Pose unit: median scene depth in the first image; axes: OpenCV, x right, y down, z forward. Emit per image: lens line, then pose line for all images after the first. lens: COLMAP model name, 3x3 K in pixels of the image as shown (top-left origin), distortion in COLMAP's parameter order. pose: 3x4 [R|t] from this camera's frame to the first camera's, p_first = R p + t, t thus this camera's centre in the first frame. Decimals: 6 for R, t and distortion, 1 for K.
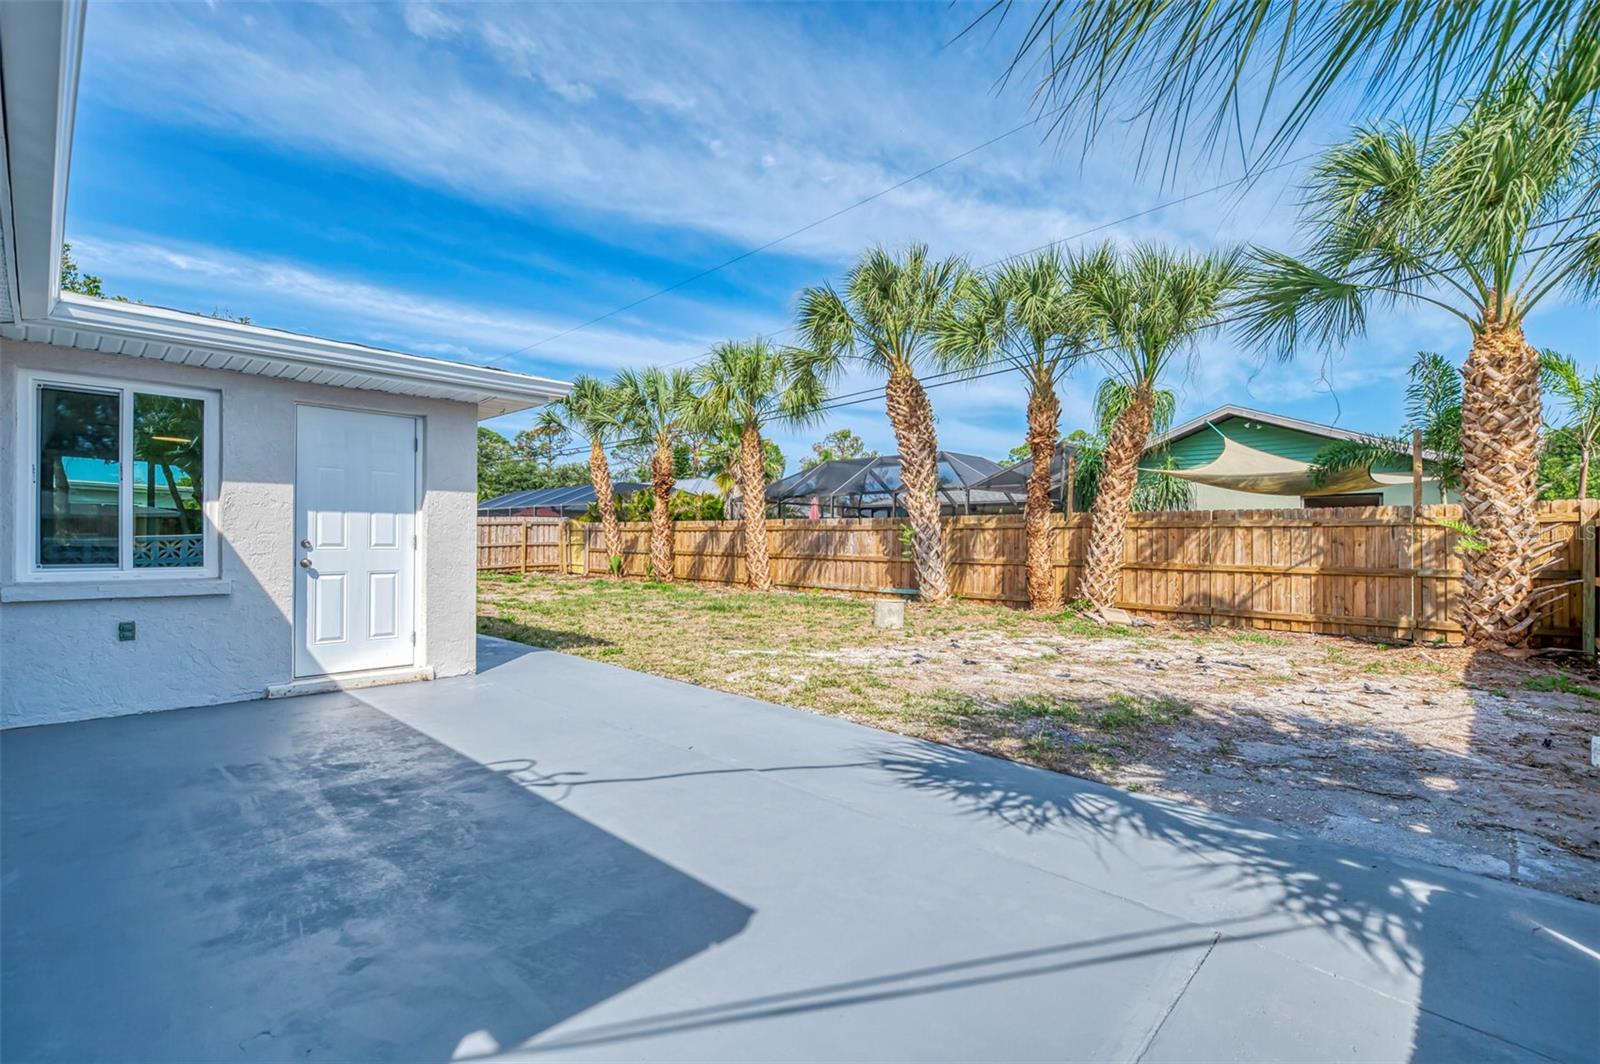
lens RADIAL K [[729.4, 0, 803.8], [0, 729.4, 538.9], [0, 0, 1]] dist [0.008529, 0.000759]
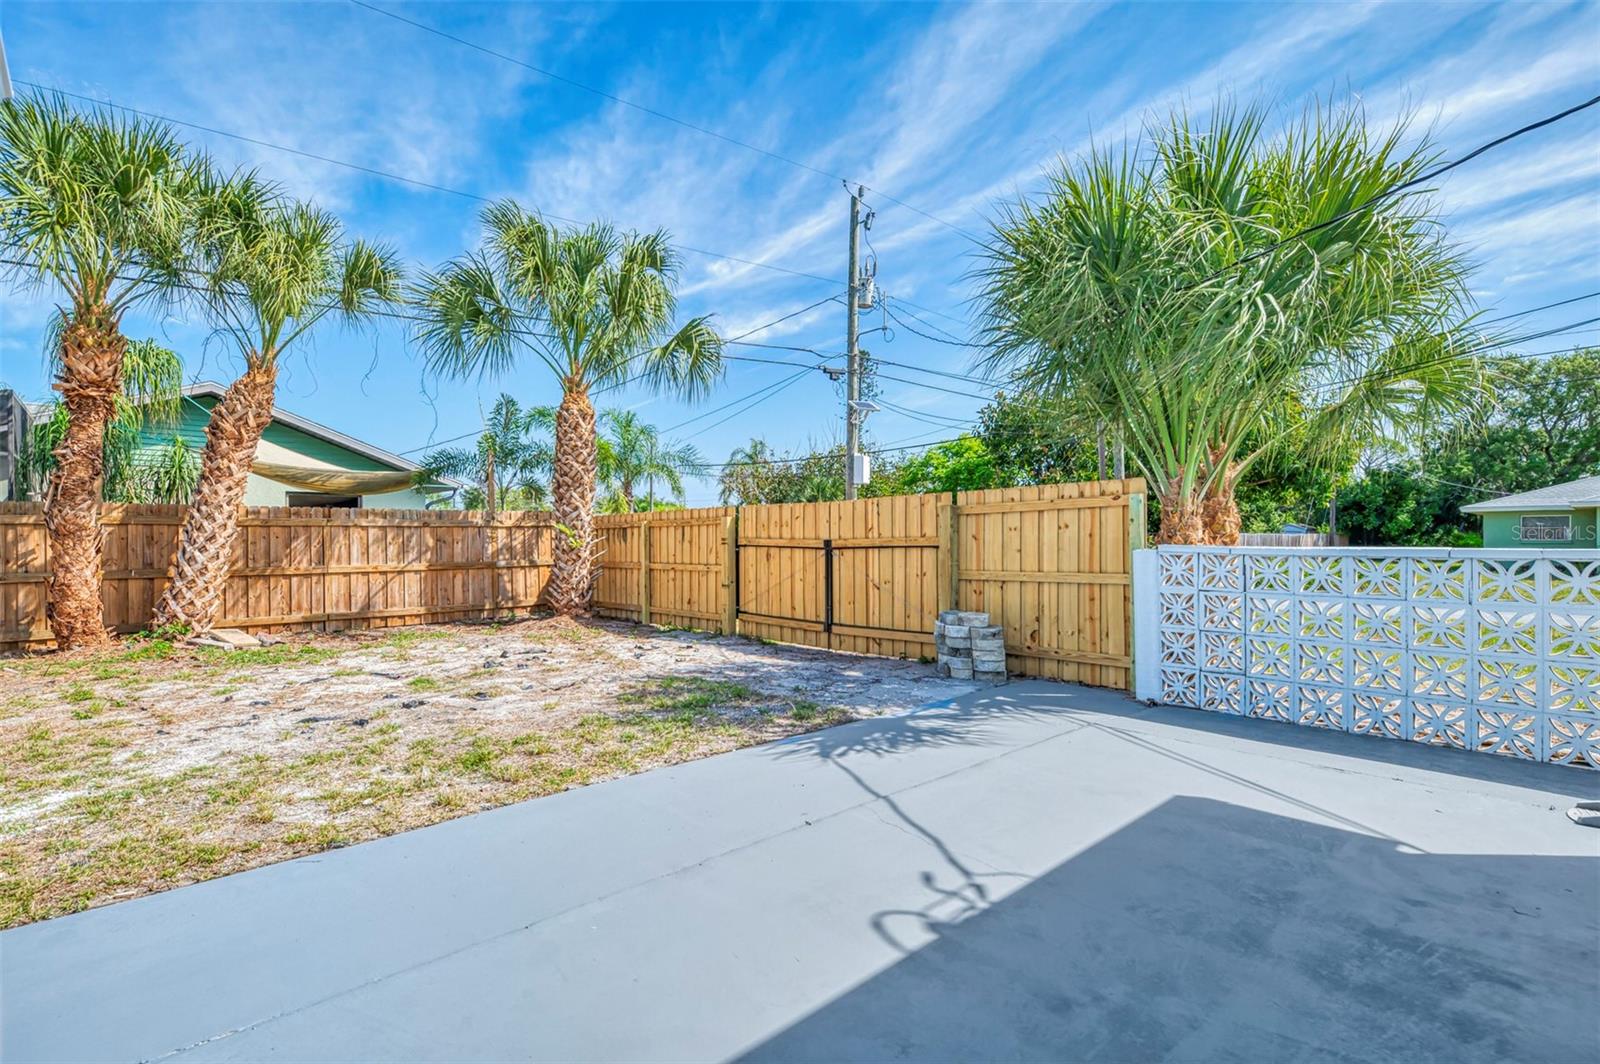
lens RADIAL K [[734.2, 0, 800.0], [0, 734.2, 532.0], [0, 0, 1]] dist [0.019748, -0.006778]
pose [[0.067738, -0.002828, 0.997699, -0.422732], [0.001705, 0.999995, 0.002719, -0.012643], [-0.997702, 0.001517, 0.067742, 0.427609]]
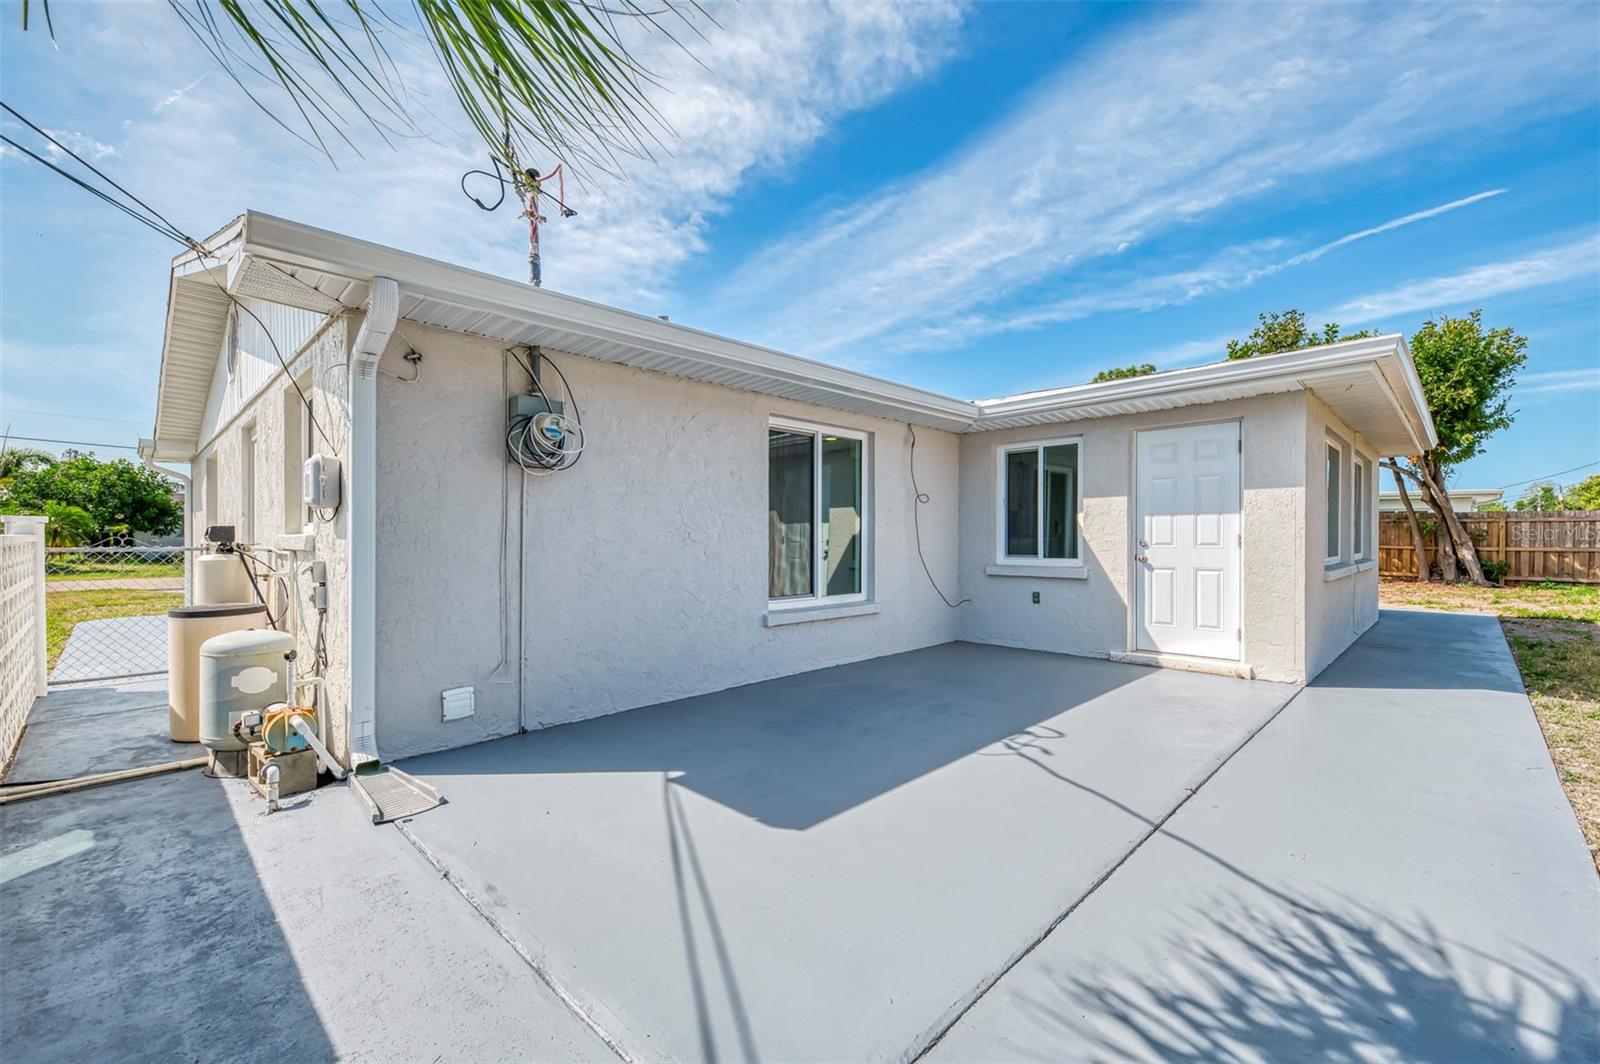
lens RADIAL K [[677.0, 0, 801.1], [0, 677.0, 539.7], [0, 0, 1]] dist [0.012788, -0.000076]
pose [[-0.016178, -0.007147, -0.999844, 0.279789], [0.003145, 0.999969, -0.007199, 0.004567], [0.999864, -0.003261, -0.016155, 0.258929]]
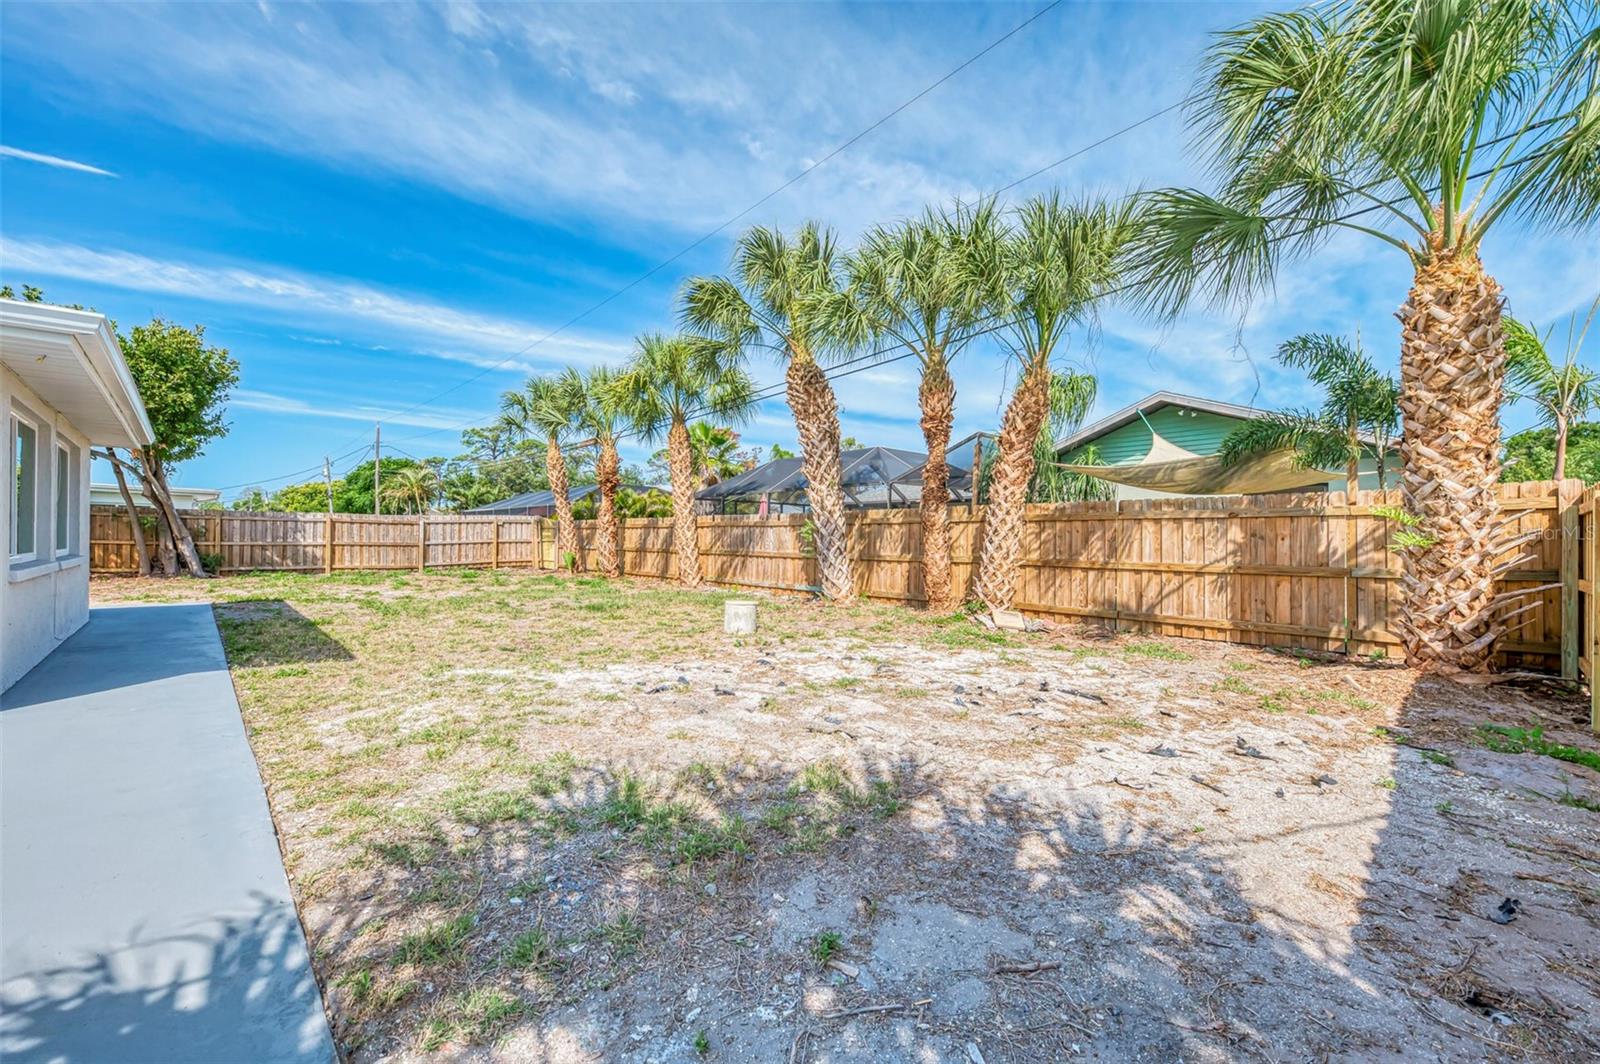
lens RADIAL K [[632.9, 0, 801.8], [0, 632.9, 537.3], [0, 0, 1]] dist [0.000172, -0.000532]
pose [[0.998442, -0.002089, -0.055756, 0.278520], [0.002112, 0.999998, 0.000358, 0.005432], [0.055755, -0.000475, 0.998444, 0.274527]]
